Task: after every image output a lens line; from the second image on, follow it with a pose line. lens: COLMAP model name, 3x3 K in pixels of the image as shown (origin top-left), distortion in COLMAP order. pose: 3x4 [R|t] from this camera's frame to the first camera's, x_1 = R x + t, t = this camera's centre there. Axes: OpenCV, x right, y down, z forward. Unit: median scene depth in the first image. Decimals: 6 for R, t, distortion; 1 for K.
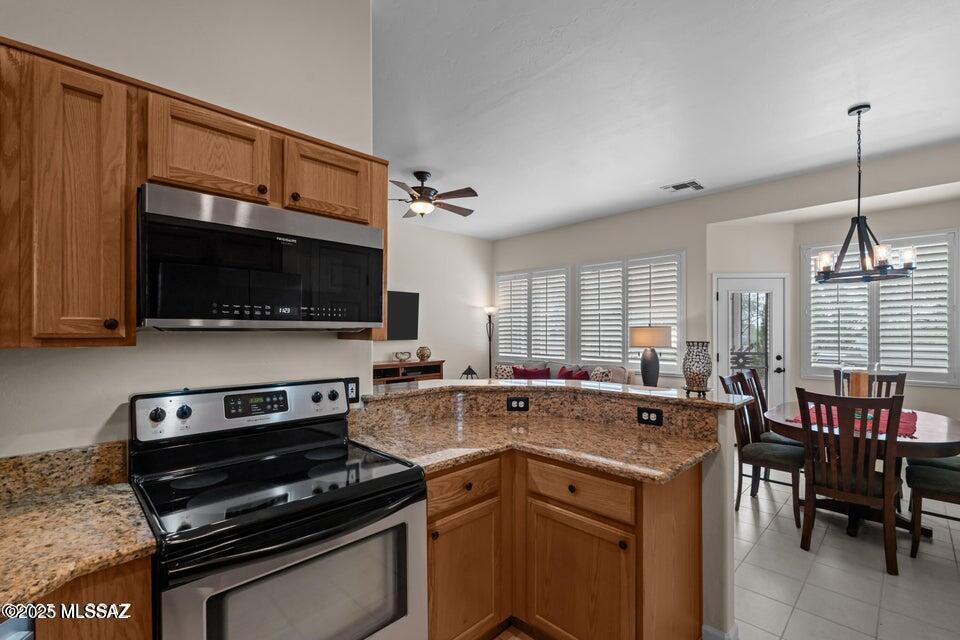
lens RADIAL K [[424.4, 0, 481.3], [0, 424.4, 332.9], [0, 0, 1]] dist [-0.004309, 0.001307]
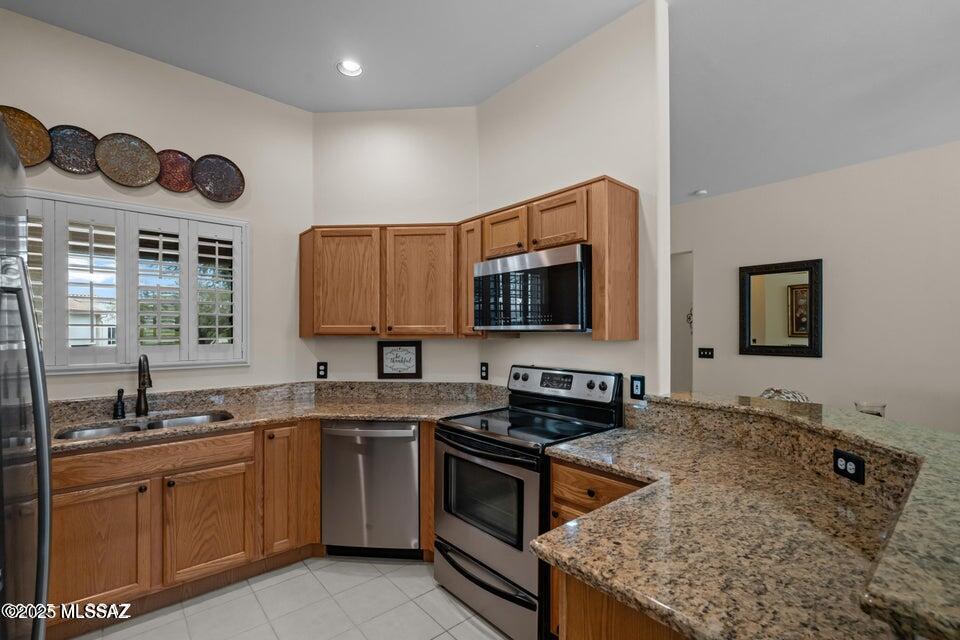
lens RADIAL K [[424.4, 0, 478.7], [0, 424.4, 332.7], [0, 0, 1]] dist [-0.004309, 0.001307]
pose [[-0.062955, 0.002145, -0.998014, 0.303146], [-0.004528, 0.999987, 0.002435, -0.001214], [0.998006, 0.004673, -0.062945, 0.257627]]
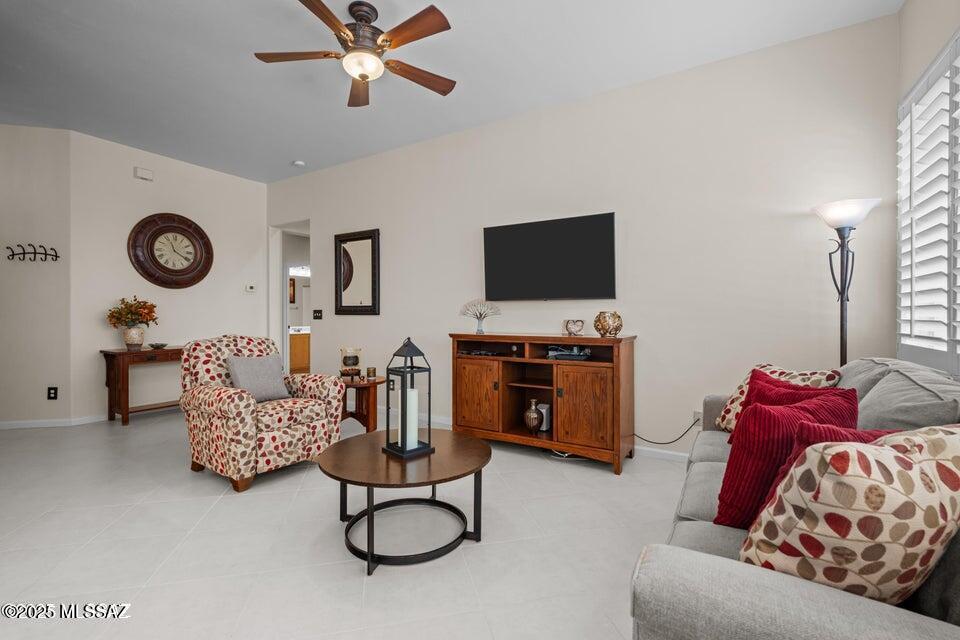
lens RADIAL K [[424.4, 0, 477.4], [0, 424.4, 314.6], [0, 0, 1]] dist [-0.004309, 0.001307]
pose [[0.239655, 0.001146, -0.970857, 0.409124], [-0.003142, 0.999995, 0.000405, 0.044889], [0.970853, 0.002953, 0.239658, 0.864959]]
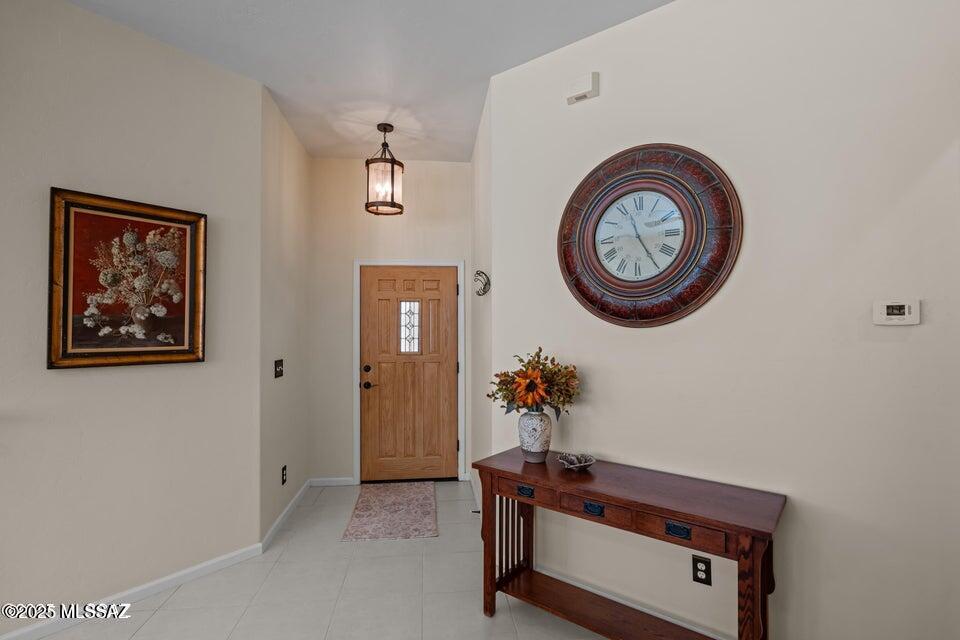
lens RADIAL K [[461.4, 0, 478.0], [0, 461.4, 321.2], [0, 0, 1]] dist [-0.001553, 0.000536]
pose [[-0.993082, -0.000917, -0.117420, -0.515525], [0.000238, 0.999952, -0.009823, -0.014834], [0.117424, -0.009783, -0.993034, 0.834769]]
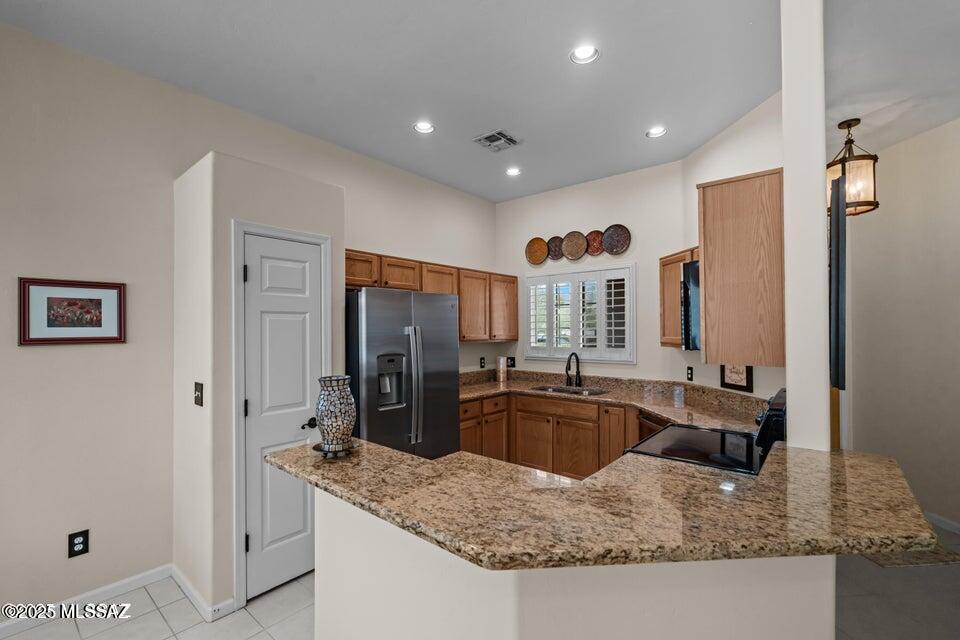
lens RADIAL K [[424.4, 0, 481.1], [0, 424.4, 324.0], [0, 0, 1]] dist [-0.004309, 0.001307]
pose [[-0.995178, 0.002790, -0.098042, 0.128949], [0.003583, 0.999962, -0.007913, -0.024490], [0.098017, -0.008227, -0.995151, 0.676894]]
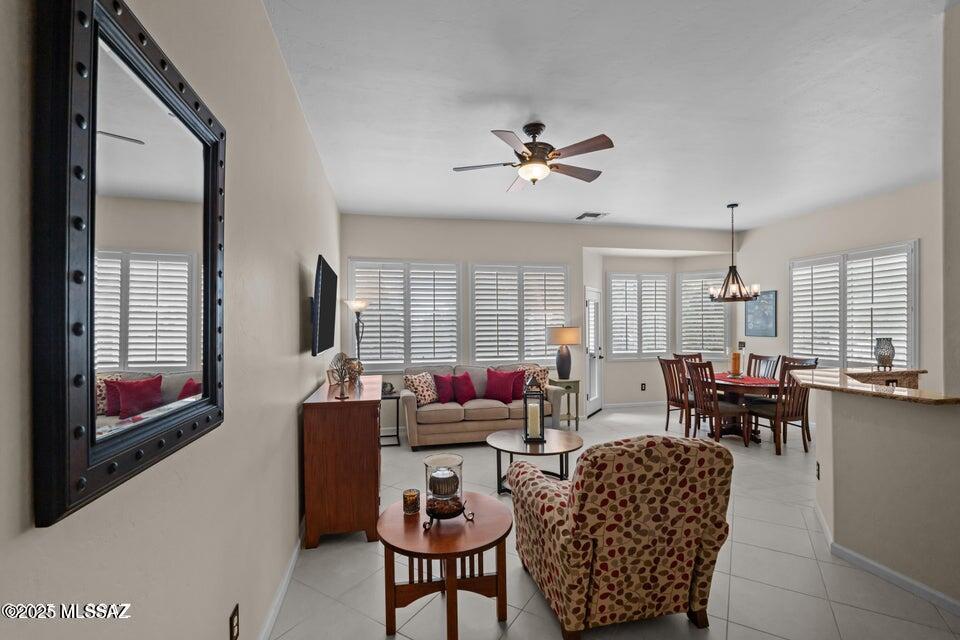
lens RADIAL K [[424.4, 0, 476.2], [0, 424.4, 324.9], [0, 0, 1]] dist [-0.004309, 0.001307]
pose [[0.526138, 0.000730, 0.850399, -0.718491], [0.009519, 0.999932, -0.006747, -0.014891], [-0.850346, 0.011645, 0.526095, 0.591296]]
